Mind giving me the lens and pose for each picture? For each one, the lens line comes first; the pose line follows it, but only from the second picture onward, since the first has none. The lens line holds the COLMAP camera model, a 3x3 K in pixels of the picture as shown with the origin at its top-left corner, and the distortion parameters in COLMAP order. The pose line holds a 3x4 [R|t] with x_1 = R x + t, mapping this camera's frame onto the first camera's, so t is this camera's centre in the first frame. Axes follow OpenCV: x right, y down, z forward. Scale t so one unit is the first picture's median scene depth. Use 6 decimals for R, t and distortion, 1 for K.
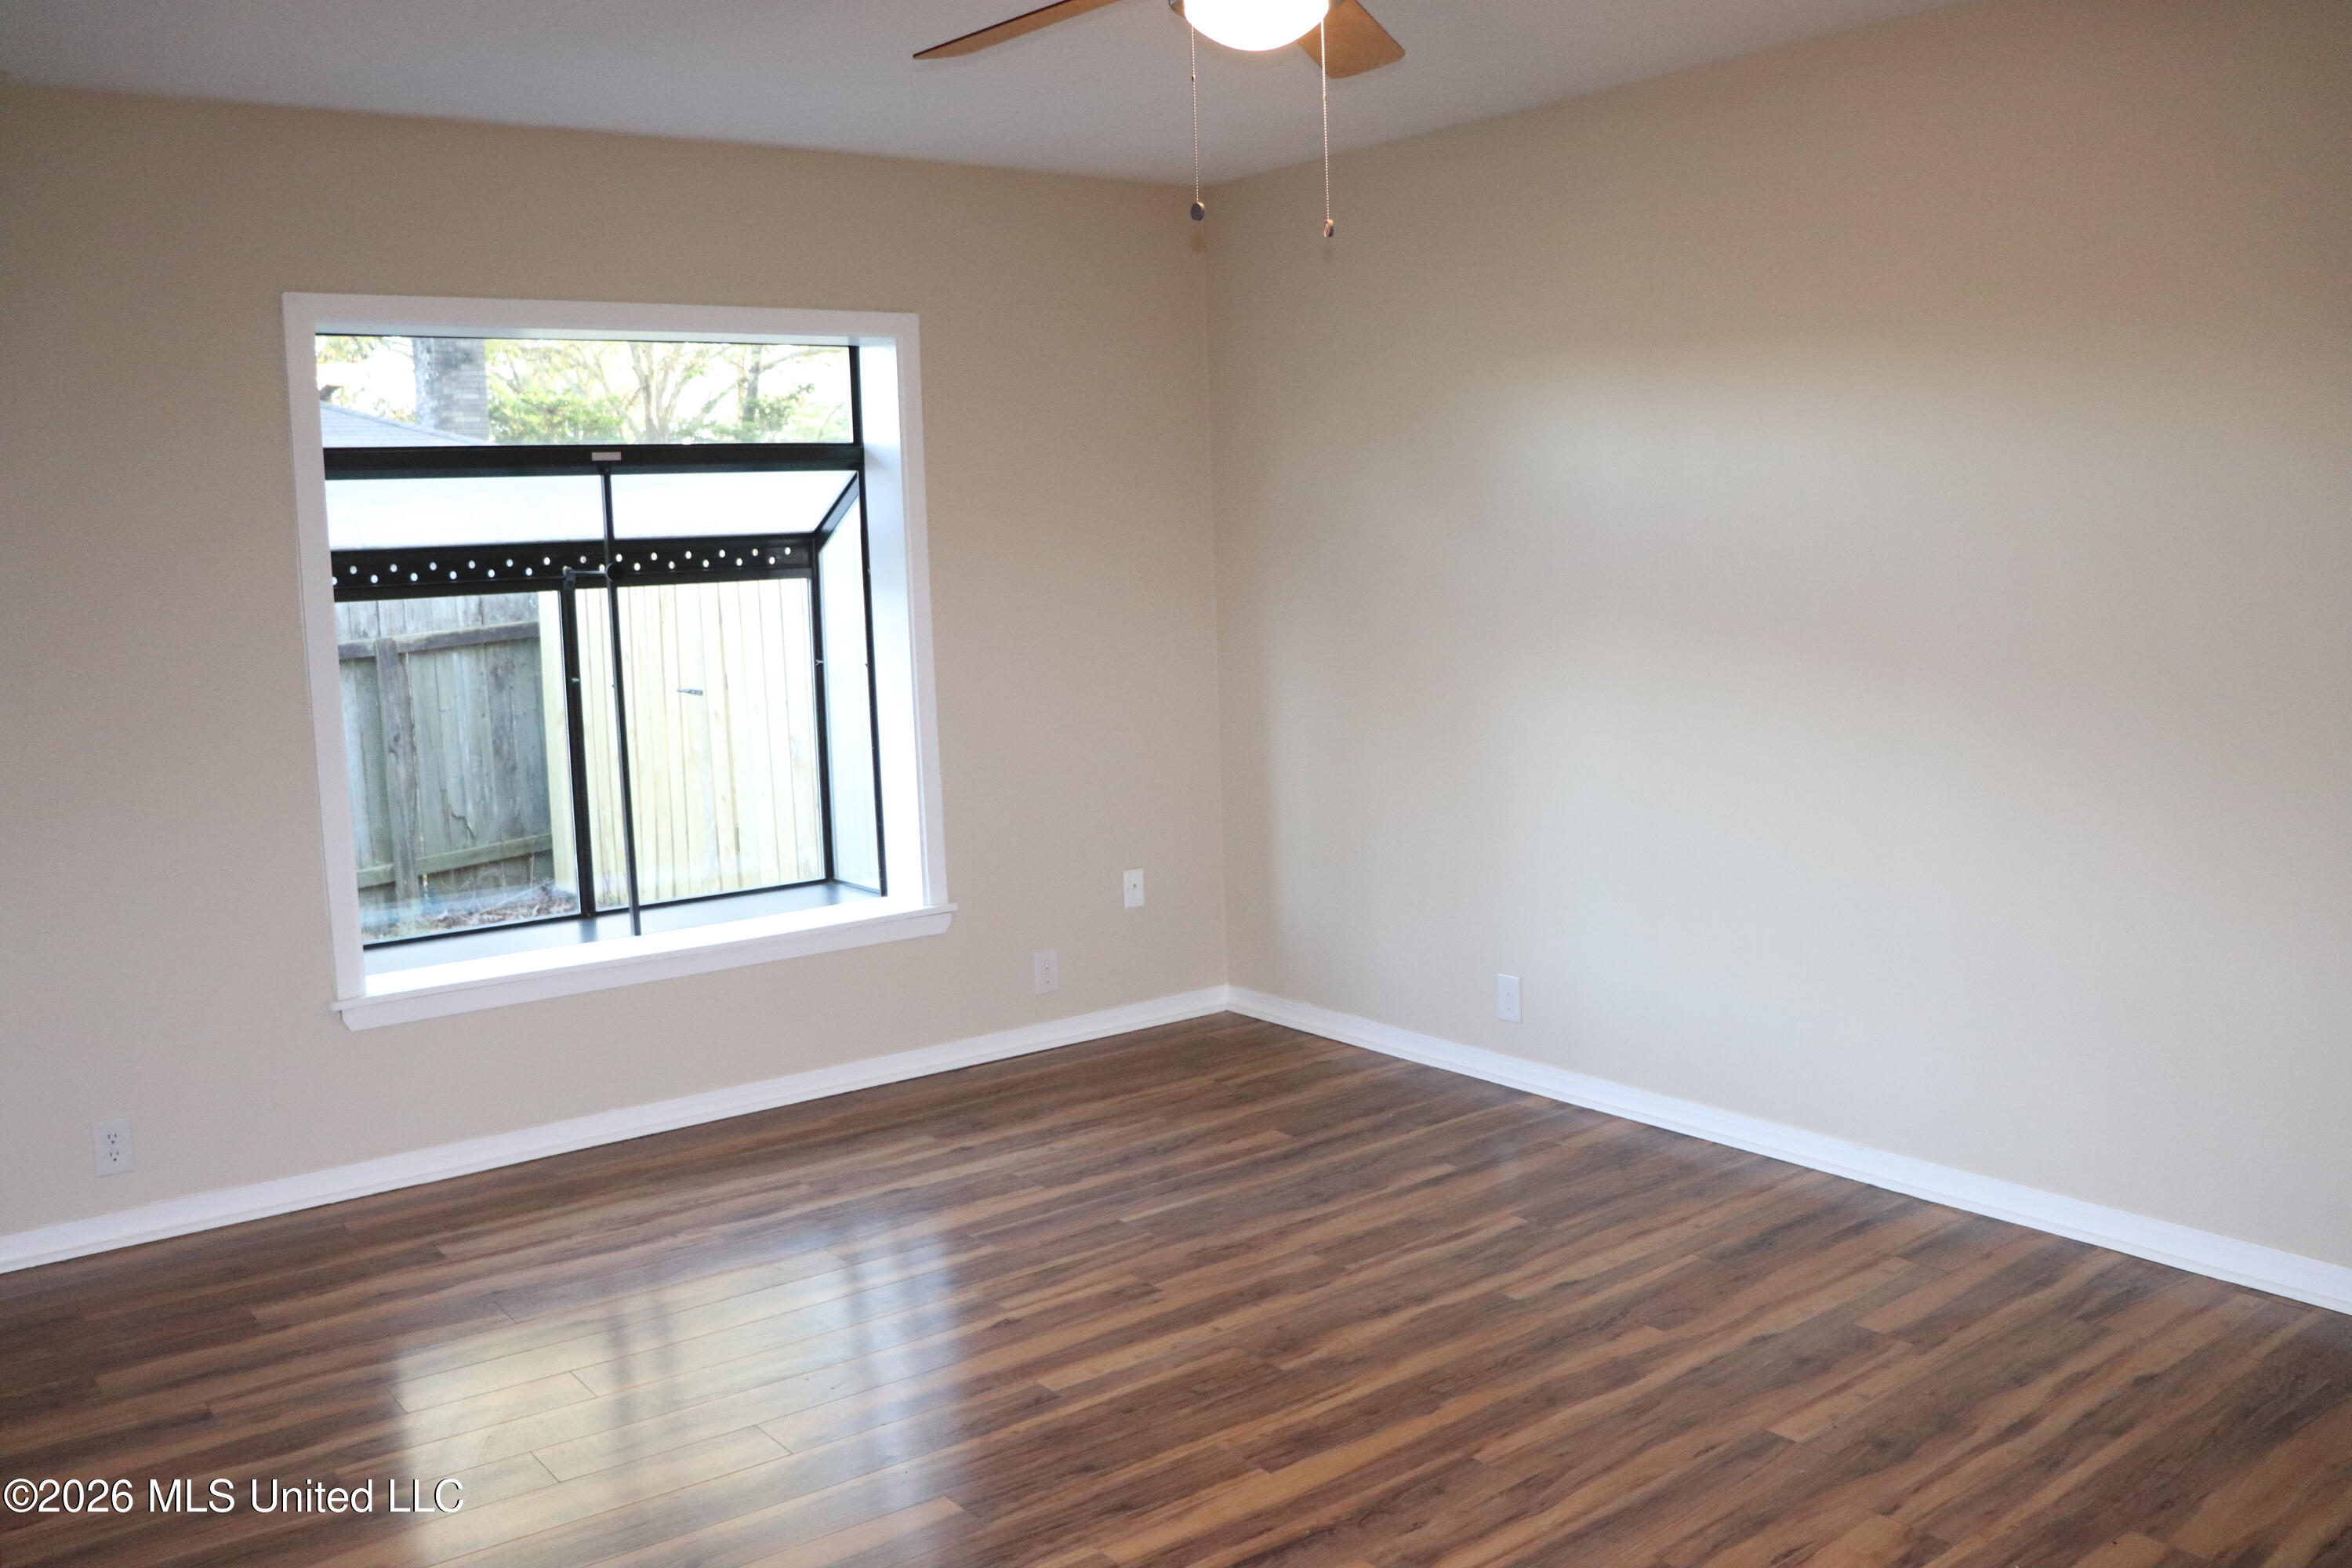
lens RADIAL K [[1883.1, 0, 1176.4], [0, 1883.1, 769.2], [0, 0, 1]] dist [-0.117176, 0.033755]
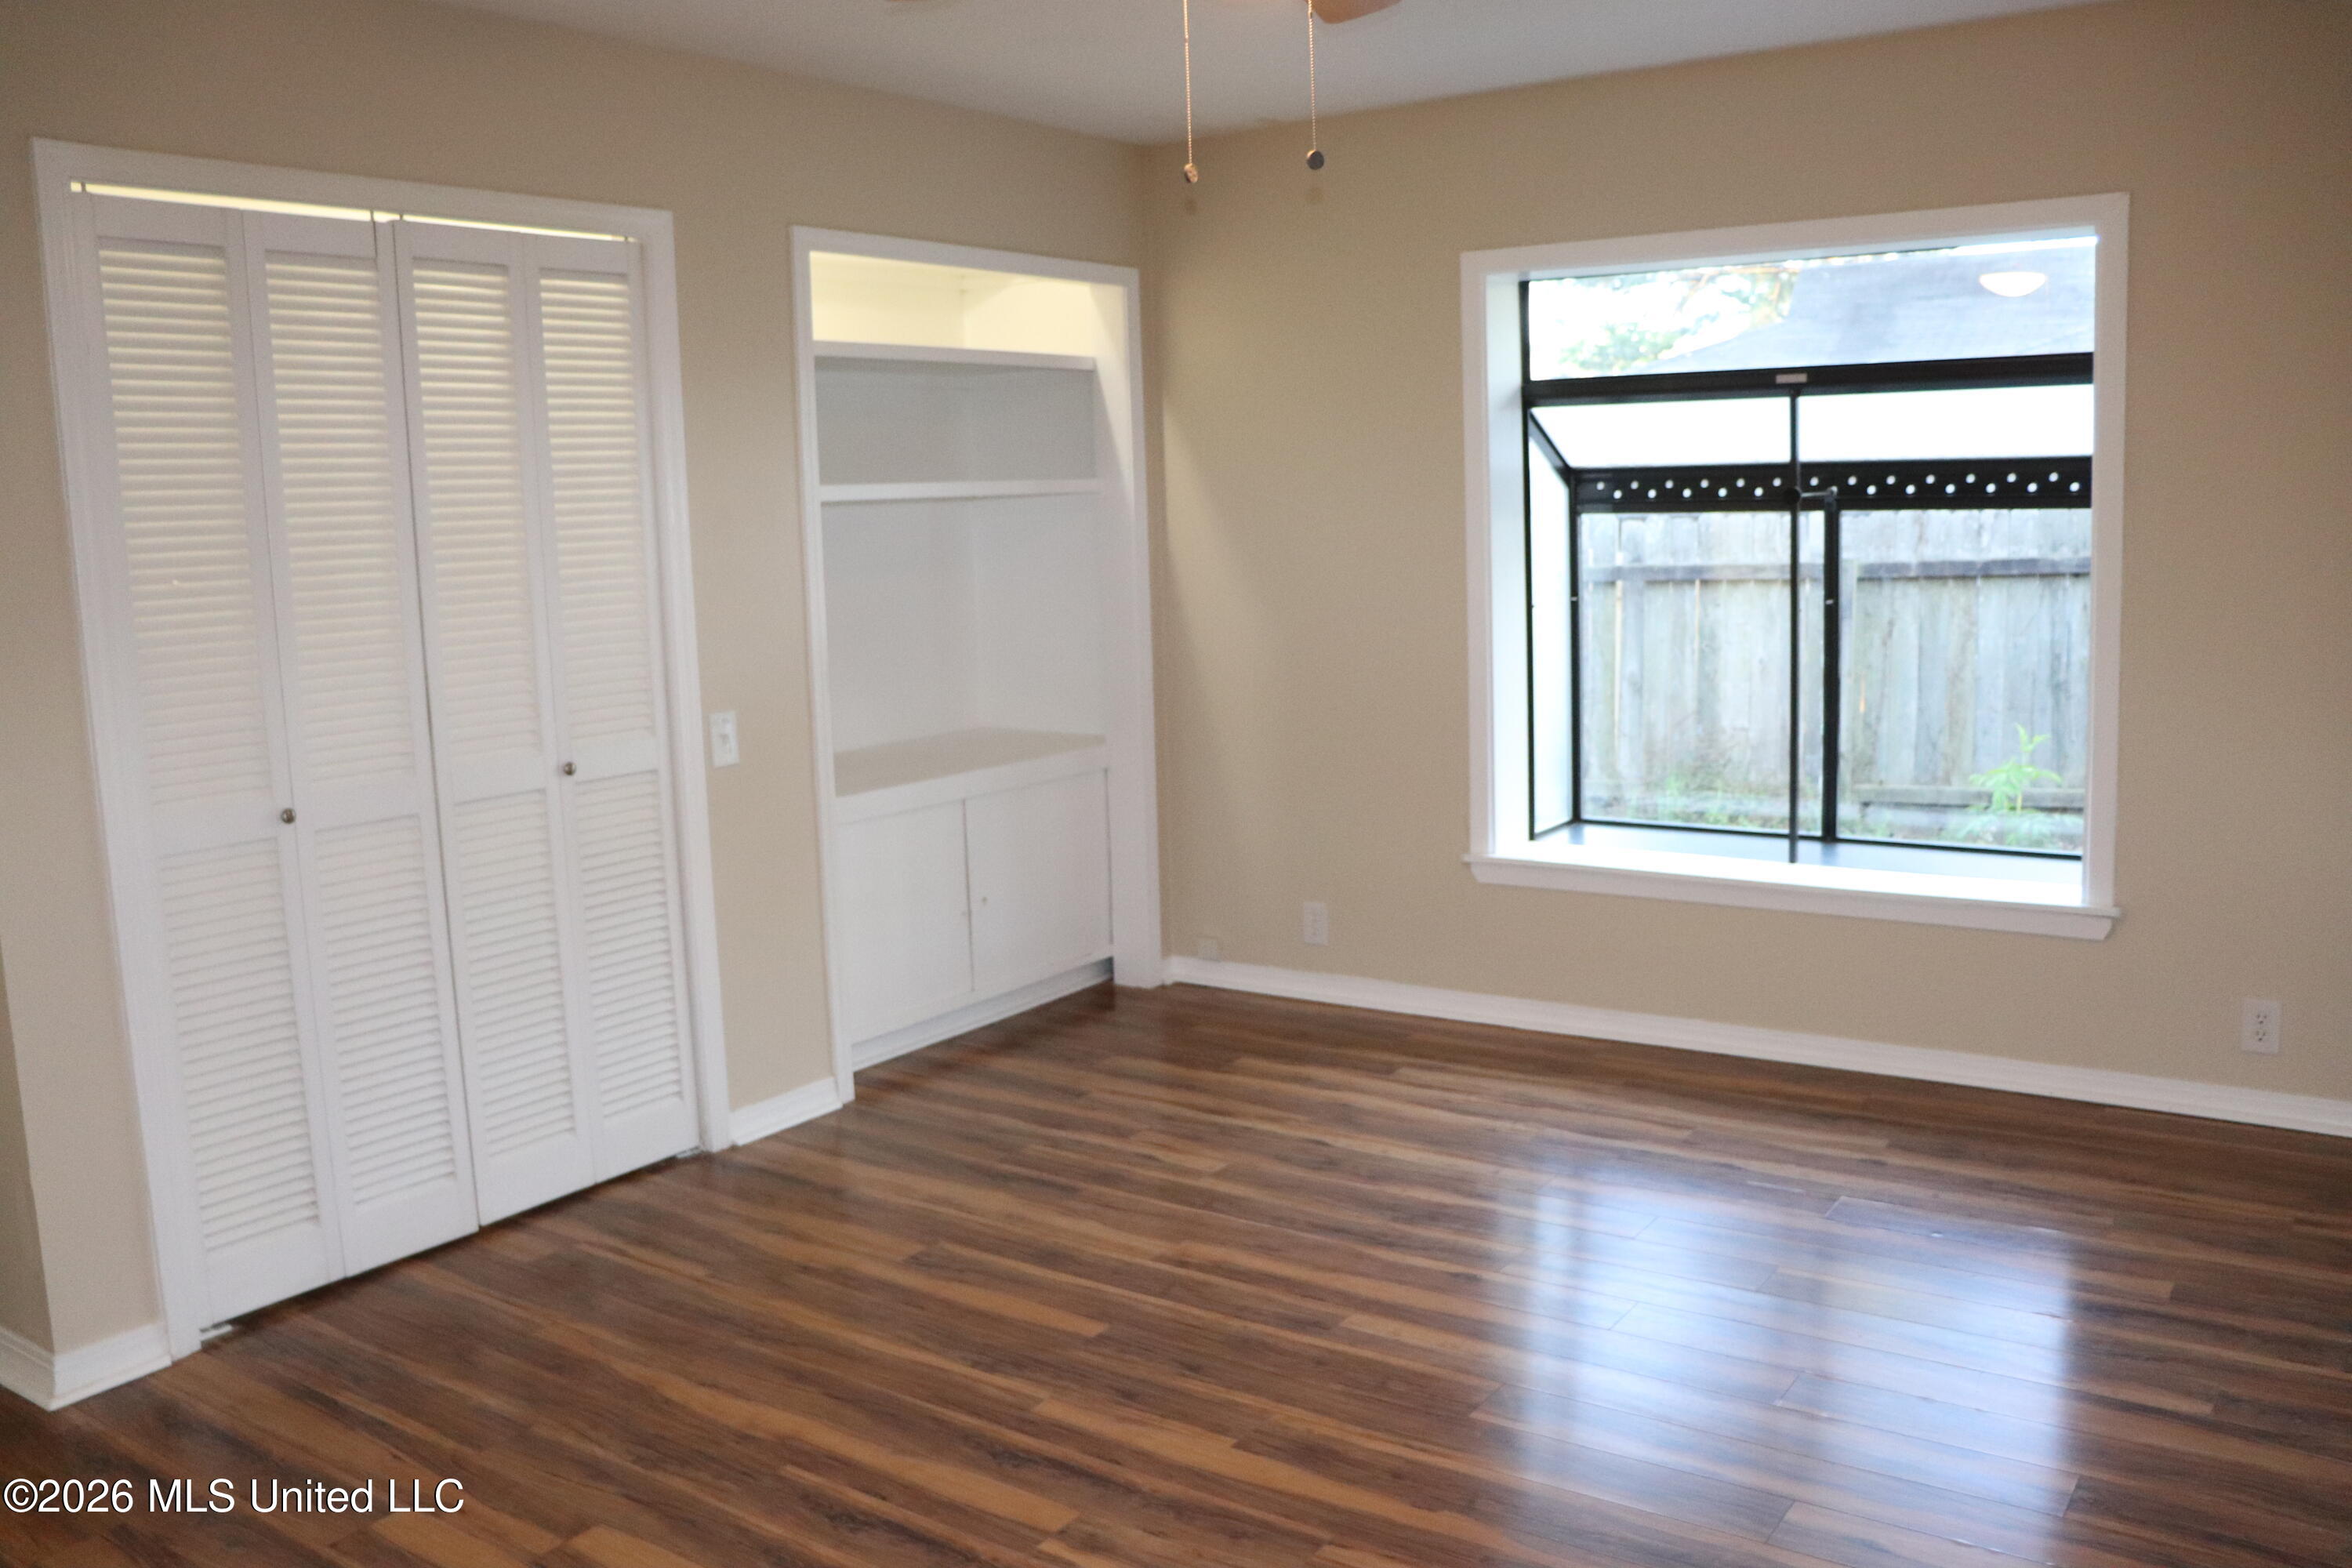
lens RADIAL K [[1883.1, 0, 1180.1], [0, 1883.1, 788.6], [0, 0, 1]] dist [-0.117176, 0.033755]
pose [[0.332244, 0.165966, -0.928477, 0.587944], [-0.094633, 0.985295, 0.142259, -0.068677], [0.938434, 0.040600, 0.343064, 0.402343]]
